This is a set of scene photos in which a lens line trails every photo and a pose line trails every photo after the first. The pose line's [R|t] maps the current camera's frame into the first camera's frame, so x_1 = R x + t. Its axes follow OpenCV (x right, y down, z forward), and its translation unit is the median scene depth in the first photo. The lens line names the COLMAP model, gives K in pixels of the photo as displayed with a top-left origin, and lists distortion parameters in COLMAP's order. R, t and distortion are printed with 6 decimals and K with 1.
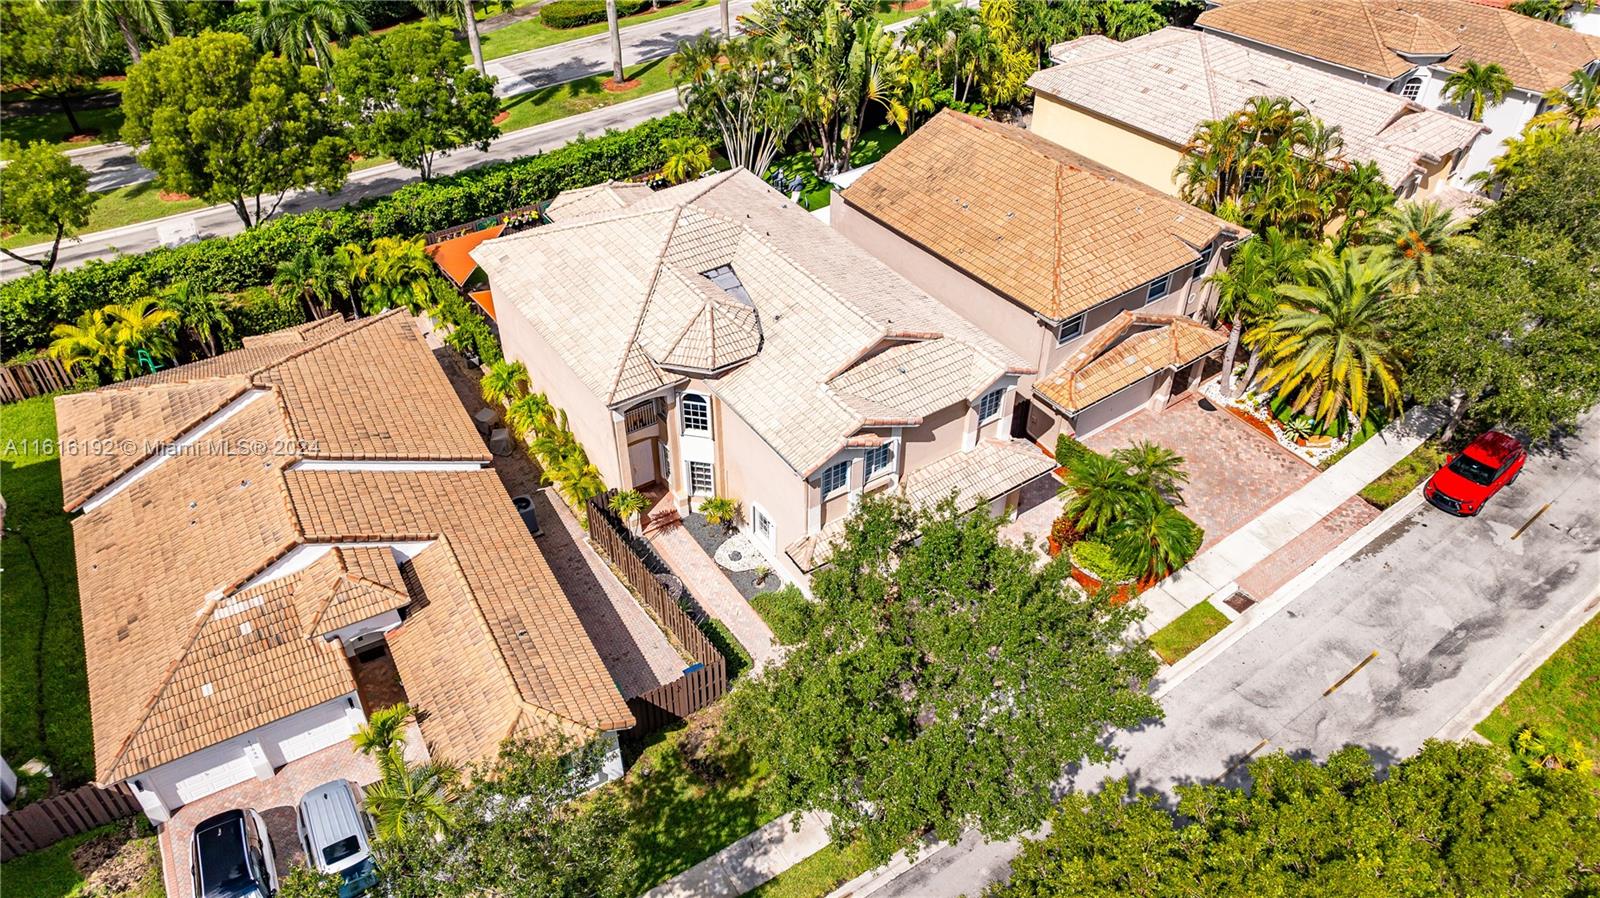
lens RADIAL K [[1127.3, 0, 806.8], [0, 1127.3, 440.6], [0, 0, 1]] dist [-0.052132, 0.056265]
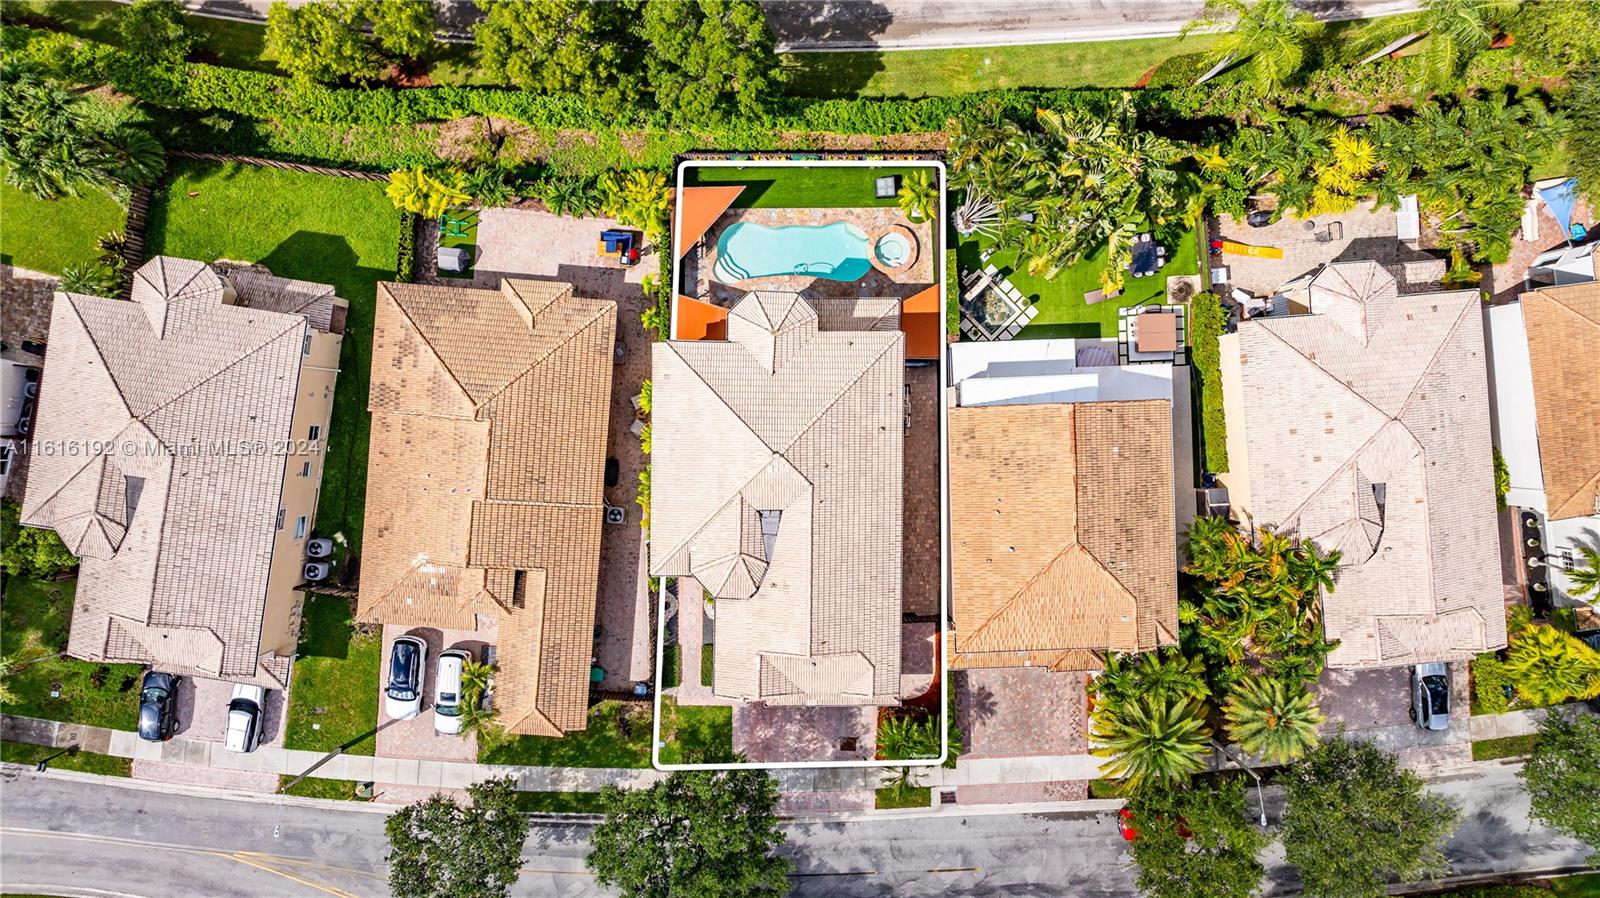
lens RADIAL K [[1127.3, 0, 806.8], [0, 1127.3, 440.6], [0, 0, 1]] dist [-0.052132, 0.056265]
pose [[0.826122, 0.563262, 0.016061, -0.108239], [-0.362764, 0.509813, 0.780060, -1.235438], [0.431190, -0.650251, 0.625499, 0.179788]]
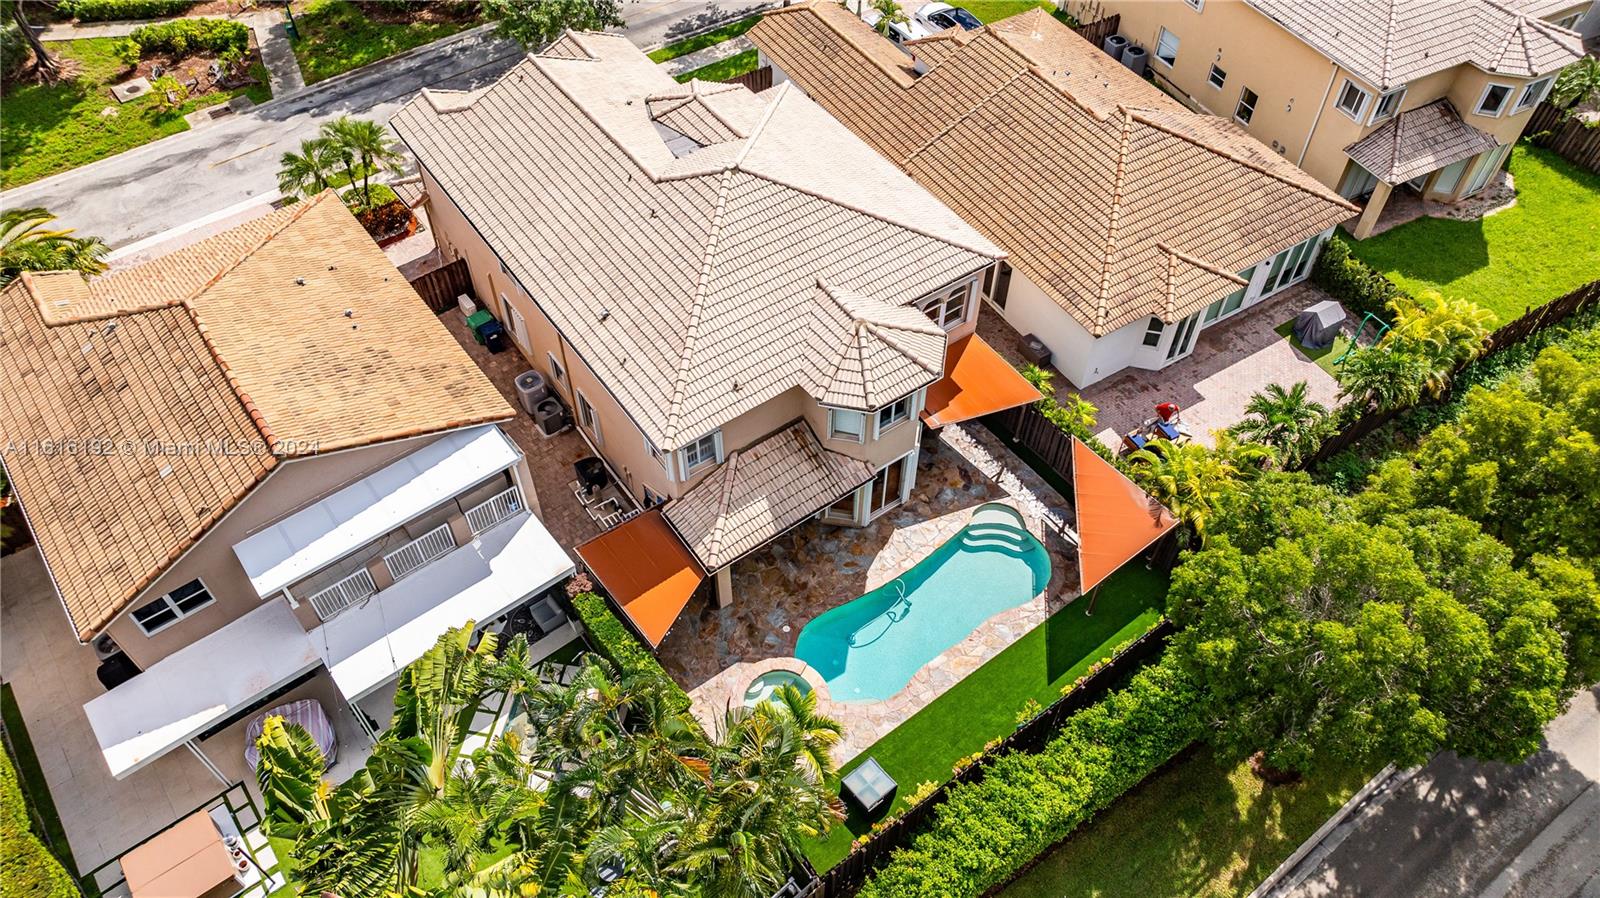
lens RADIAL K [[1127.3, 0, 806.8], [0, 1127.3, 440.6], [0, 0, 1]] dist [-0.052132, 0.056265]
pose [[-0.999299, 0.017675, -0.033004, -0.129773], [-0.032424, 0.032106, 0.998958, -0.981787], [0.018716, 0.999328, -0.031510, 1.182248]]
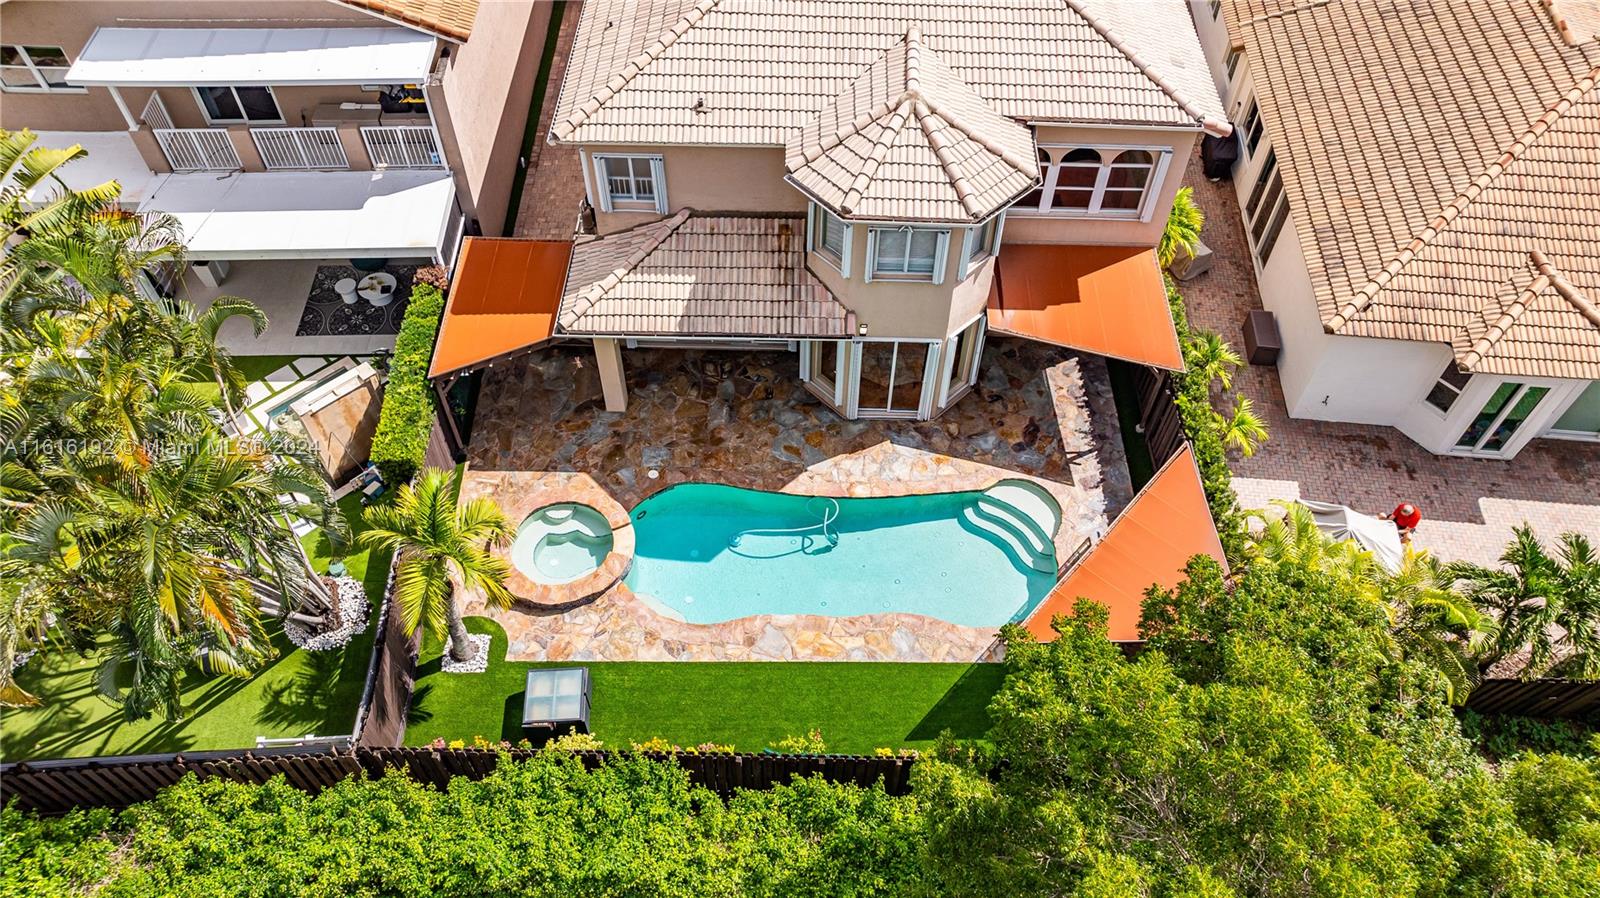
lens RADIAL K [[1127.3, 0, 806.8], [0, 1127.3, 440.6], [0, 0, 1]] dist [-0.052132, 0.056265]
pose [[-0.821816, -0.458534, 0.338179, -0.383017], [0.340255, 0.081104, 0.936829, -0.694269], [-0.456996, 0.884968, 0.089366, 1.188822]]
